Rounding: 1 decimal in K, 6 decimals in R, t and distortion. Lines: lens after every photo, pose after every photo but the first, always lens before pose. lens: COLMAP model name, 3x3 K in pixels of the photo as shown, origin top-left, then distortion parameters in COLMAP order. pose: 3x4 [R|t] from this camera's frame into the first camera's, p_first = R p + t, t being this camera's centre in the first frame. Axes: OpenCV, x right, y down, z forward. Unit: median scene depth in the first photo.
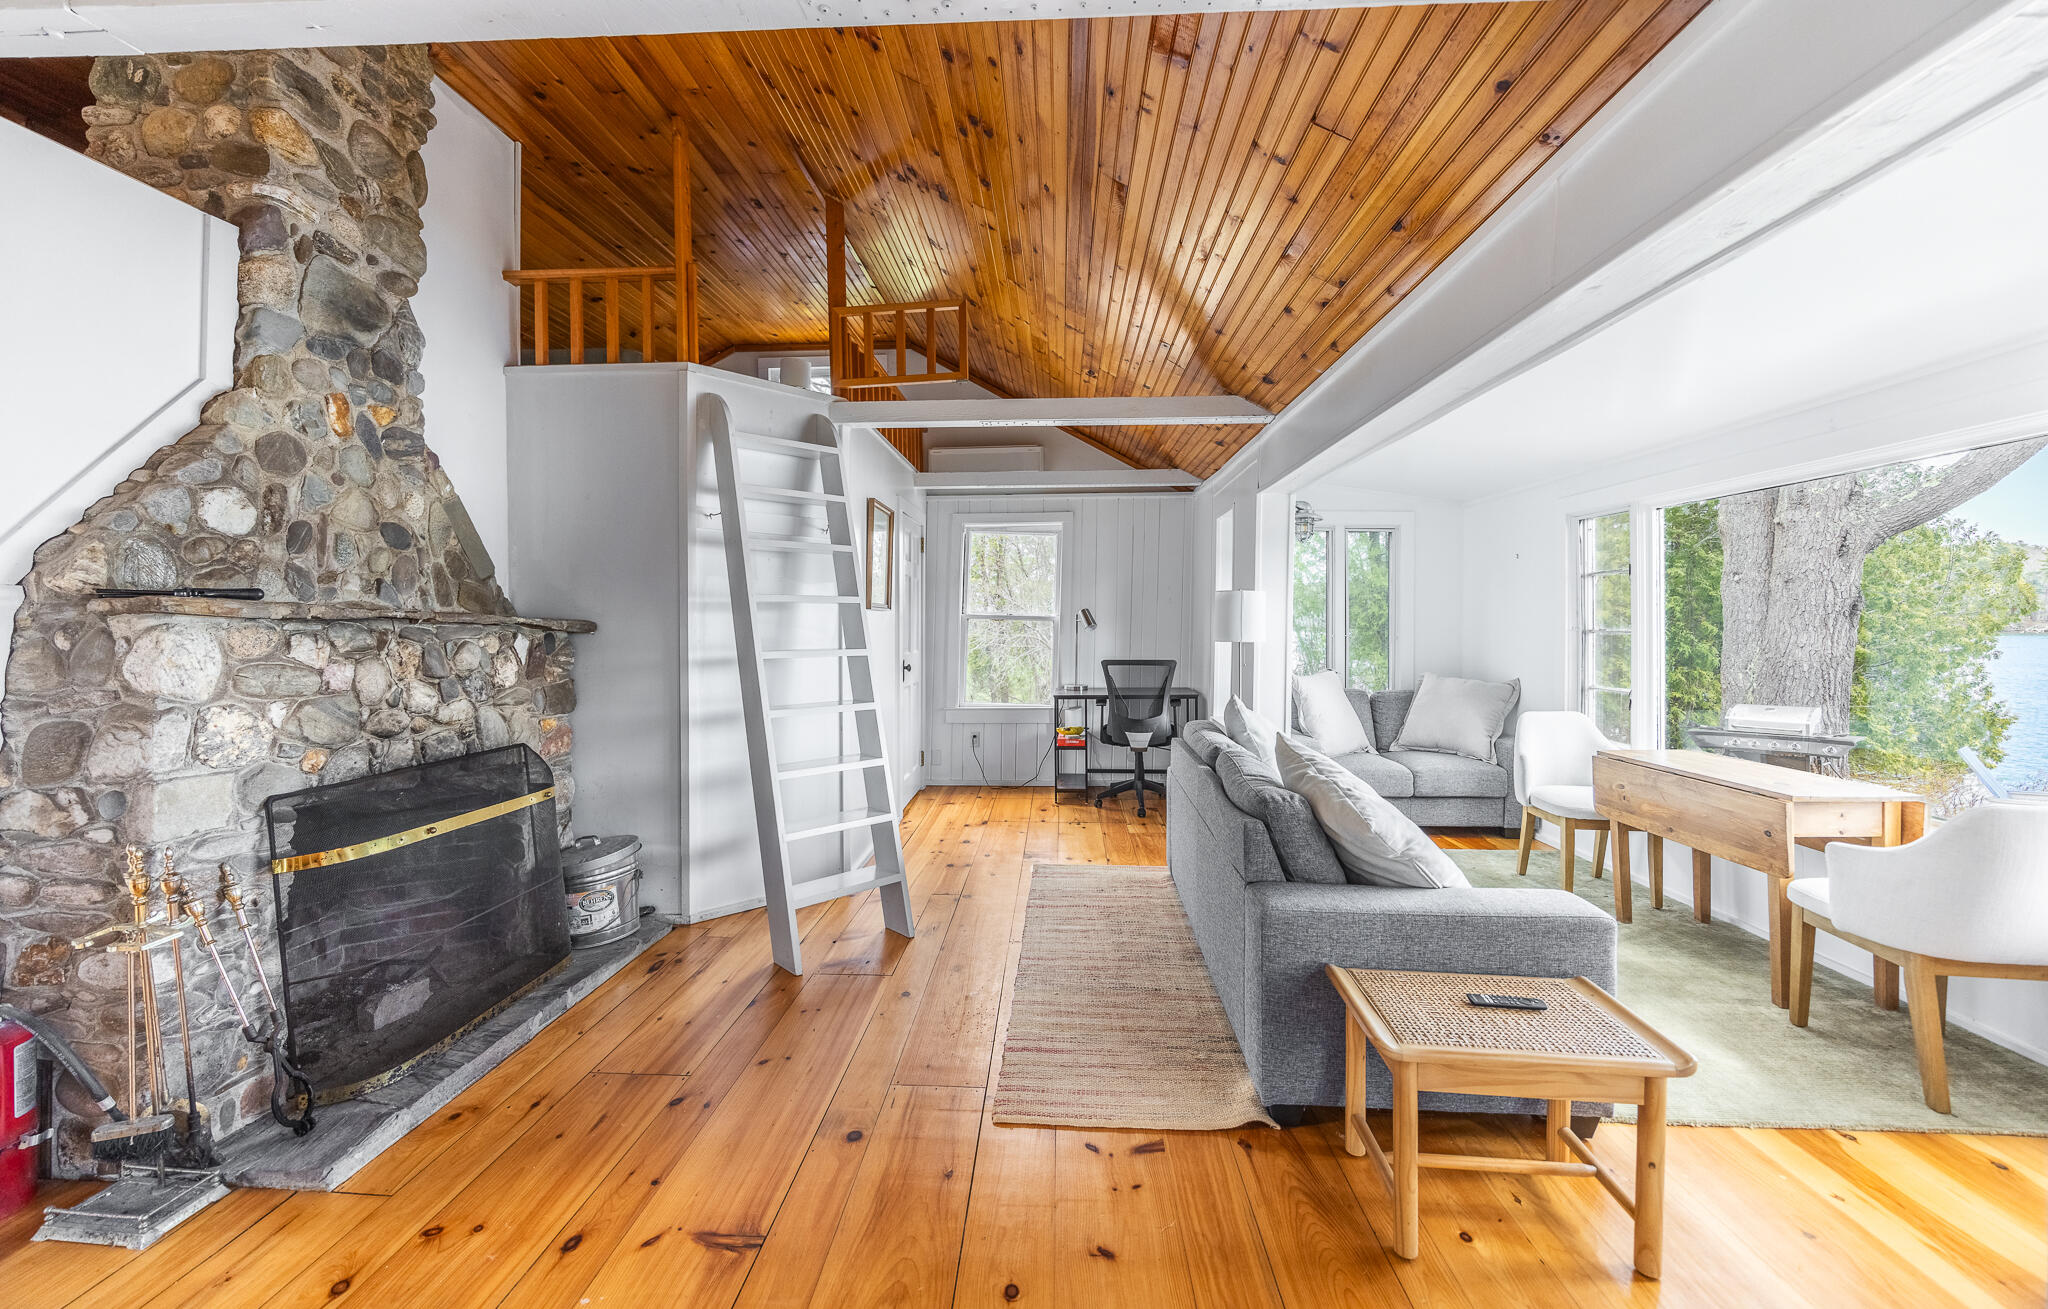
lens RADIAL K [[789.2, 0, 1024.1], [0, 789.2, 625.7], [0, 0, 1]] dist [-0.000619, -0.000343]
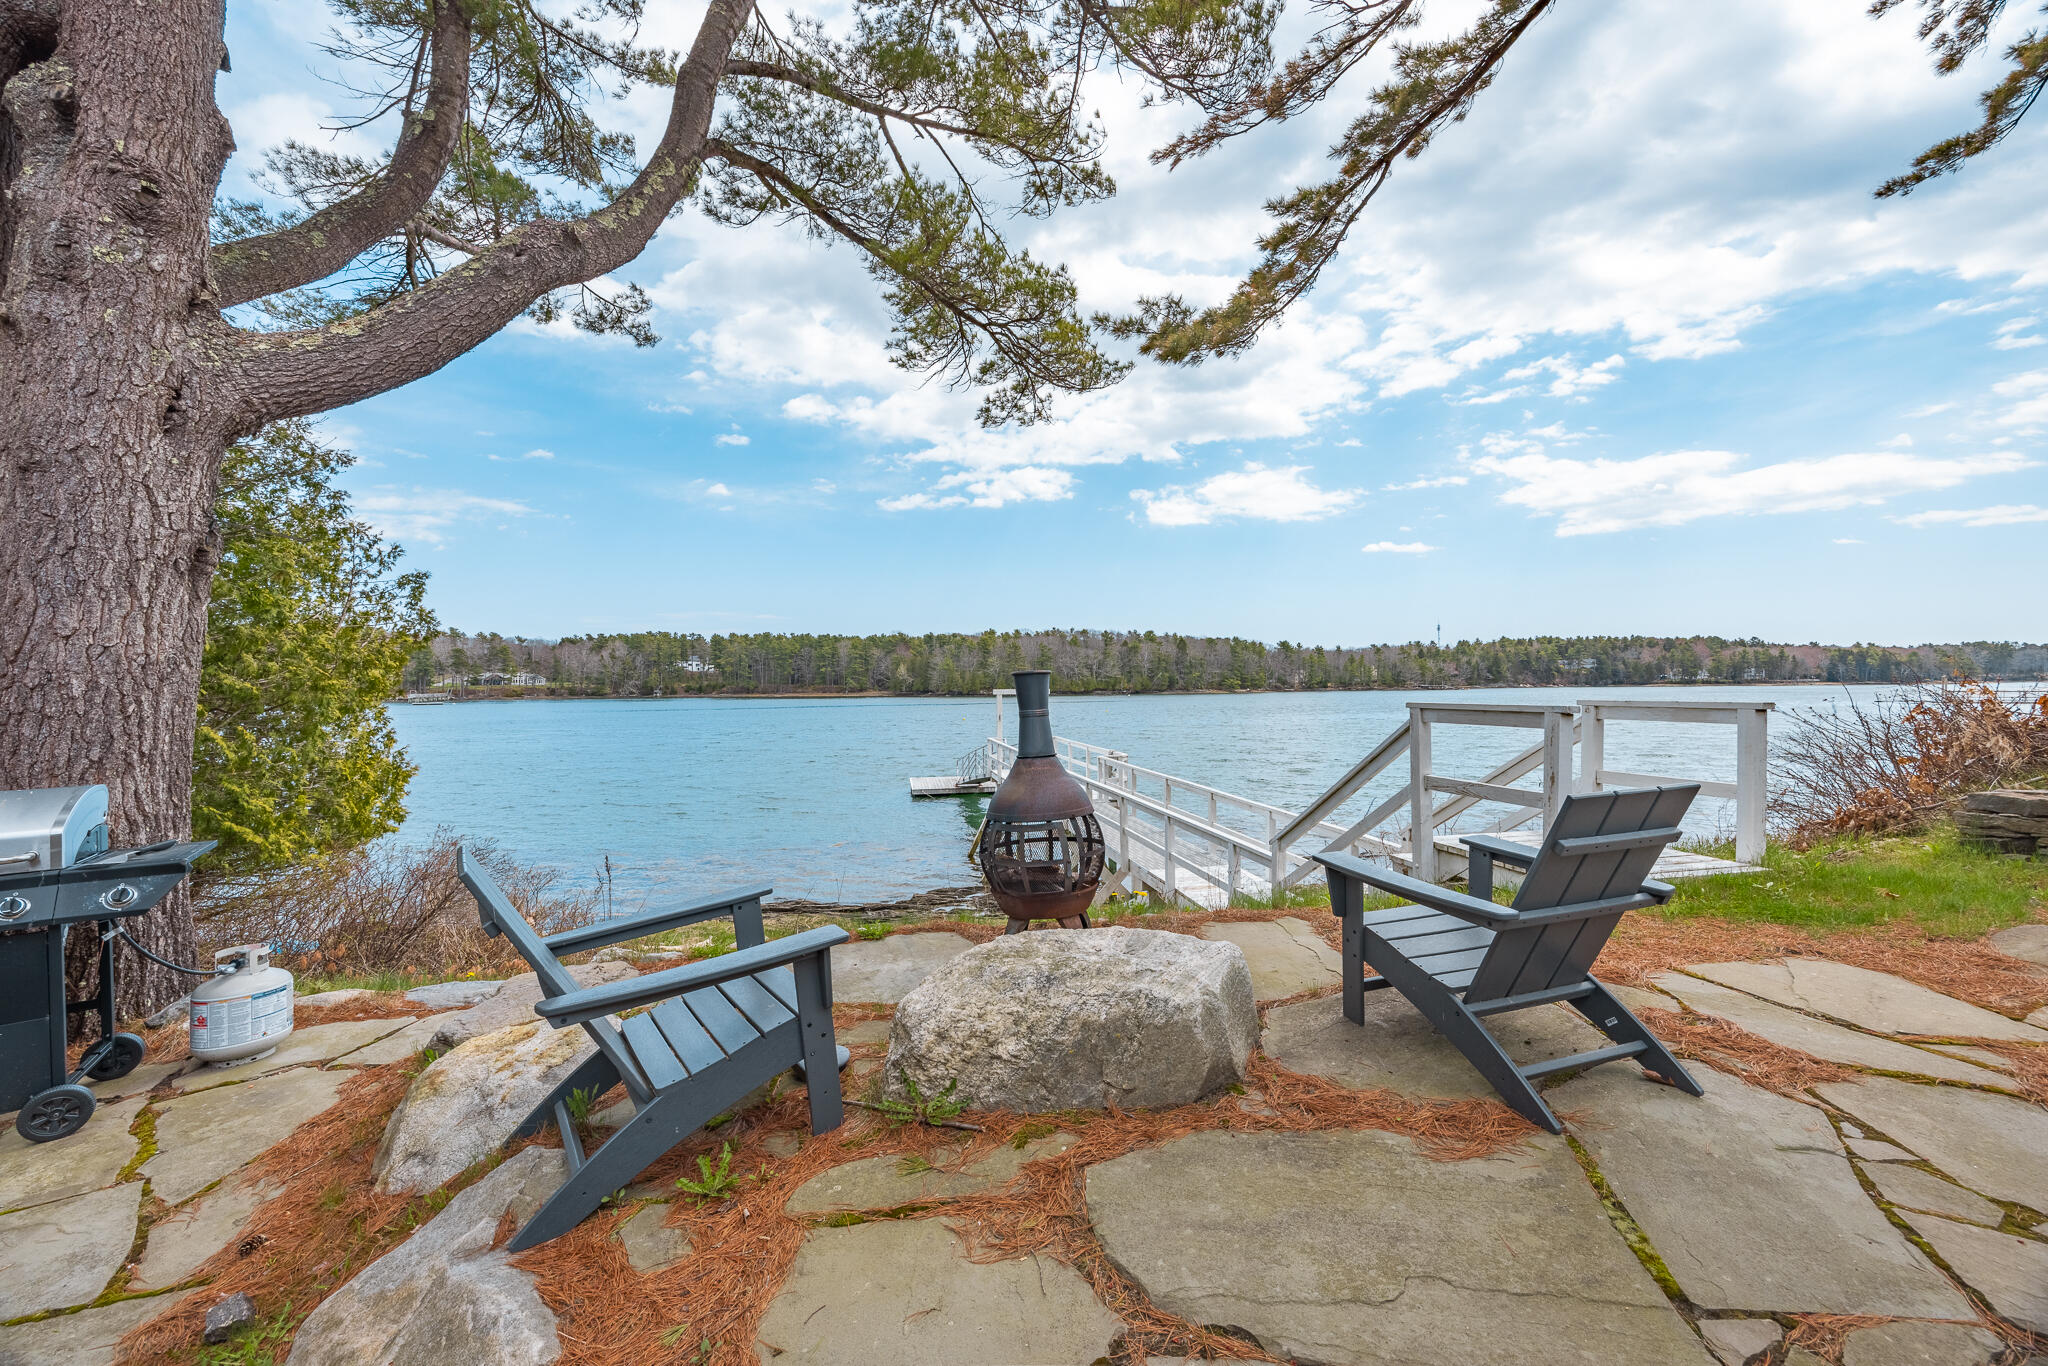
lens RADIAL K [[792.9, 0, 1024.0], [0, 792.9, 683.0], [0, 0, 1]] dist [-0.001604, -0.000492]
pose [[-0.012703, 0.008631, 0.999882, 0.590614], [0.010497, 0.999909, -0.008498, 0.059547], [-0.999864, 0.010388, -0.012793, 0.530521]]
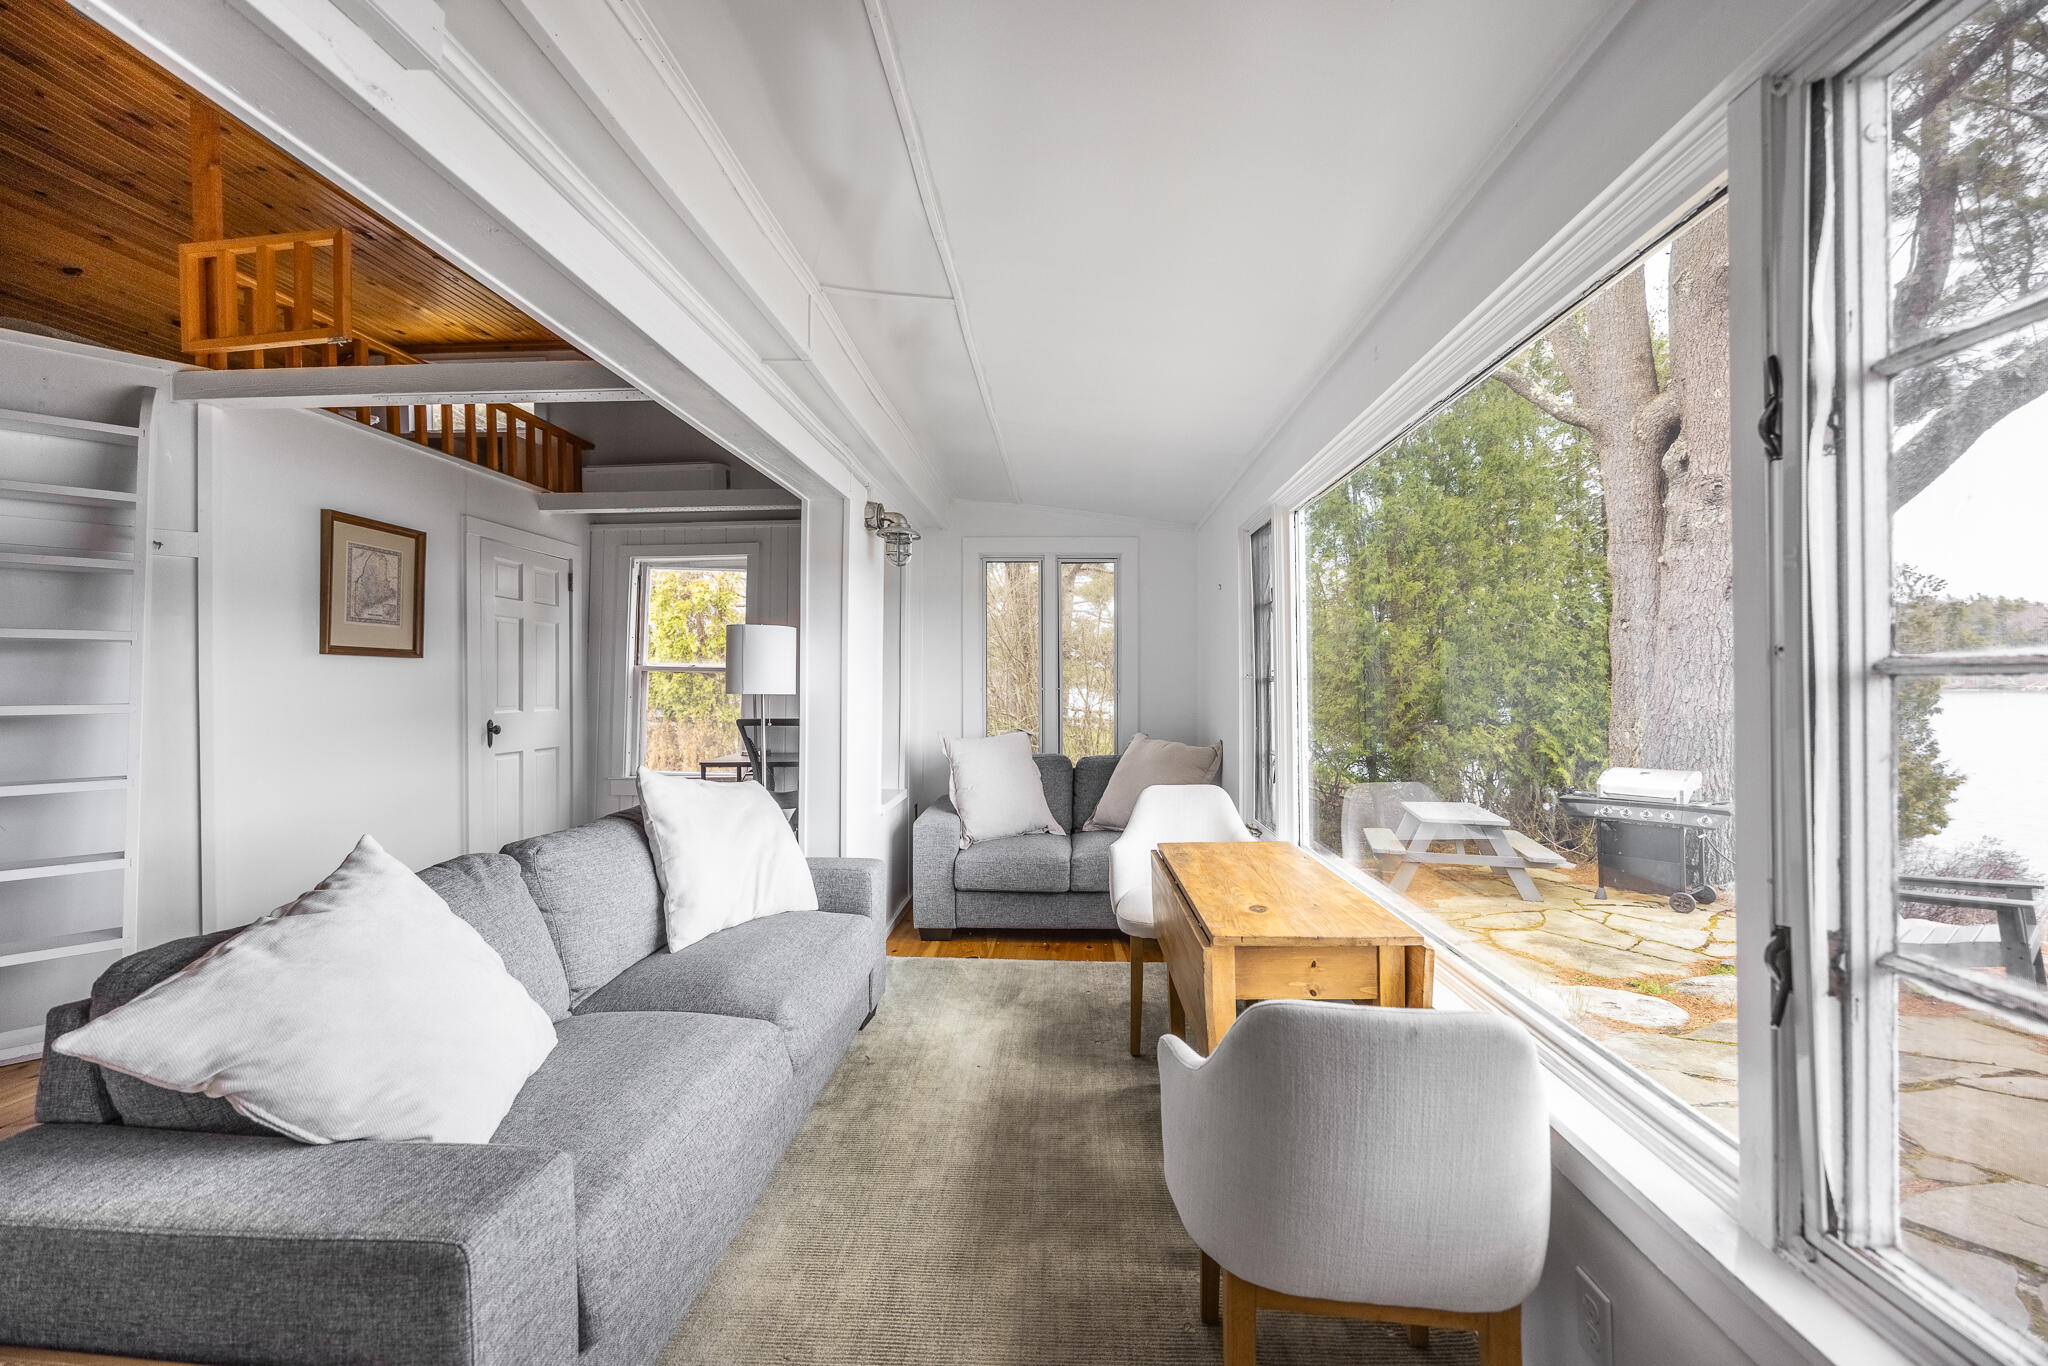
lens RADIAL K [[792.9, 0, 1024.0], [0, 792.9, 683.0], [0, 0, 1]] dist [-0.001604, -0.000492]
pose [[0.999996, -0.002822, -0.000983, 0.249476], [0.002819, 0.999993, -0.002593, 0.005577], [0.000991, 0.002590, 0.999996, 0.114532]]
